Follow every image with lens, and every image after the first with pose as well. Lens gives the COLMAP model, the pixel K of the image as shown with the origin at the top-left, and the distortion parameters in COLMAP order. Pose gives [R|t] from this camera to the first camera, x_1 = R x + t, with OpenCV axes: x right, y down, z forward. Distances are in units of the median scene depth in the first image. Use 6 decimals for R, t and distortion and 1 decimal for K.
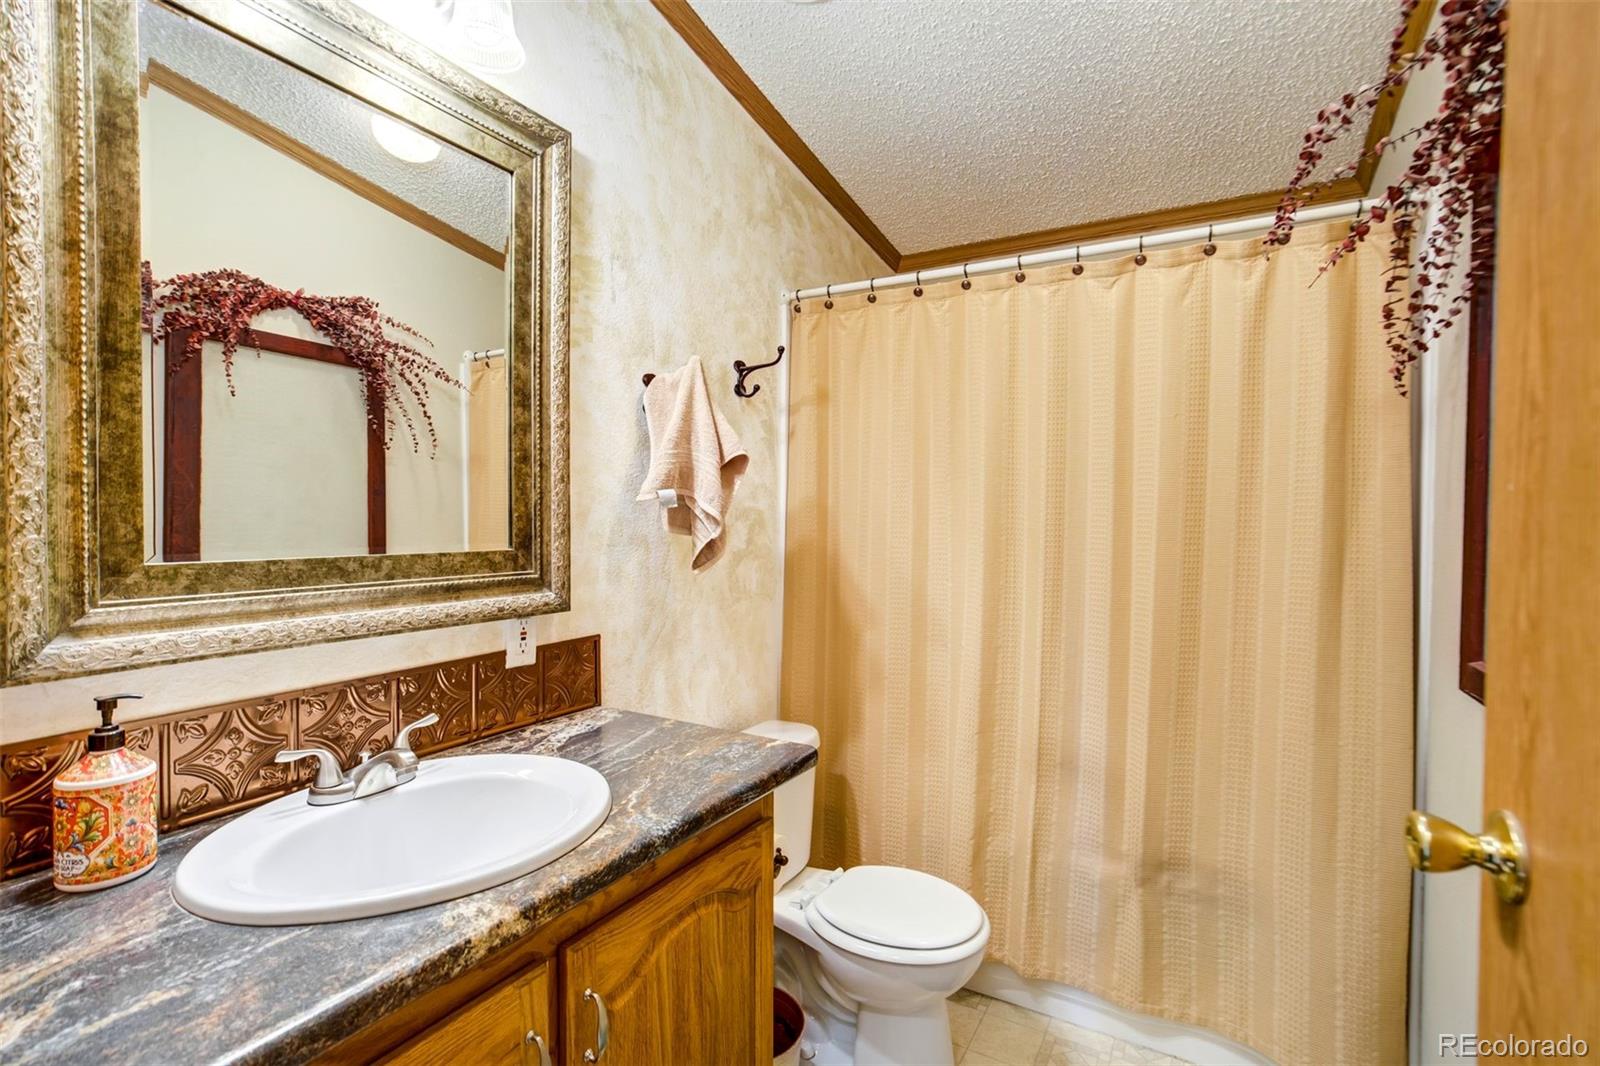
lens RADIAL K [[744.0, 0, 800.2], [0, 744.0, 531.0], [0, 0, 1]] dist [-0.044824, 0.025874]
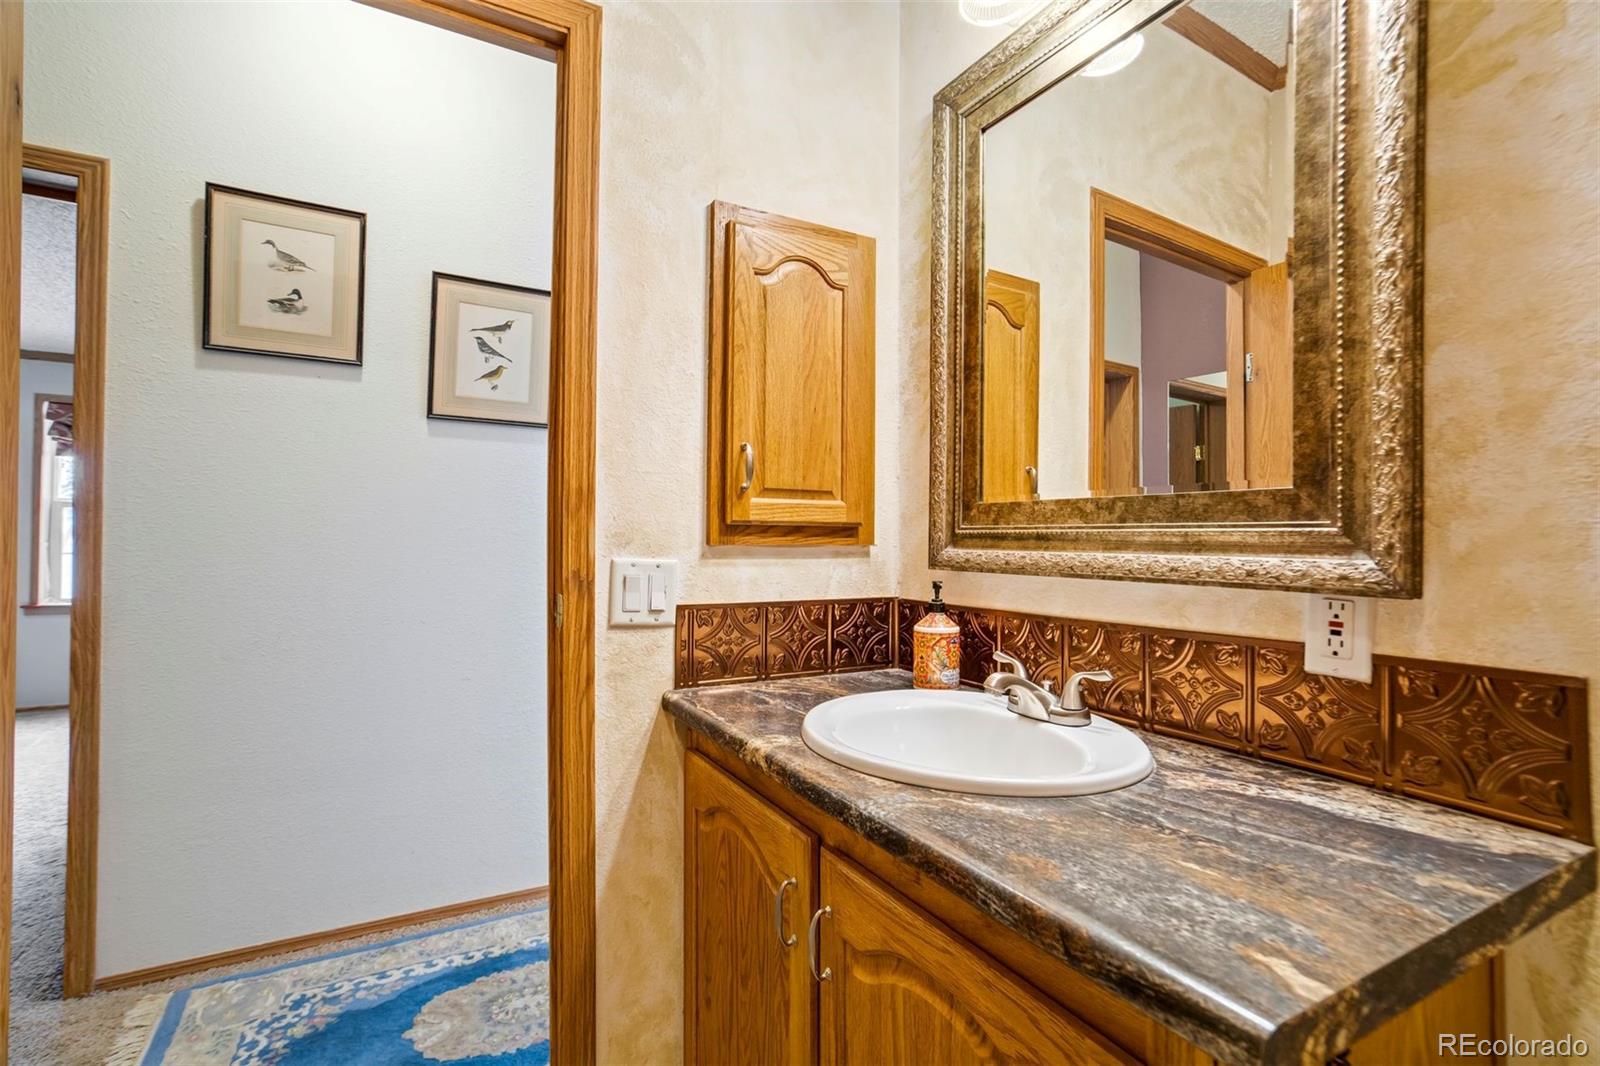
lens RADIAL K [[744.0, 0, 800.2], [0, 744.0, 531.0], [0, 0, 1]] dist [-0.044824, 0.025874]
pose [[-0.513238, -0.019432, -0.858026, 0.398176], [-0.026853, 0.999618, -0.006576, 0.081170], [0.857826, 0.019666, -0.513564, 0.978330]]
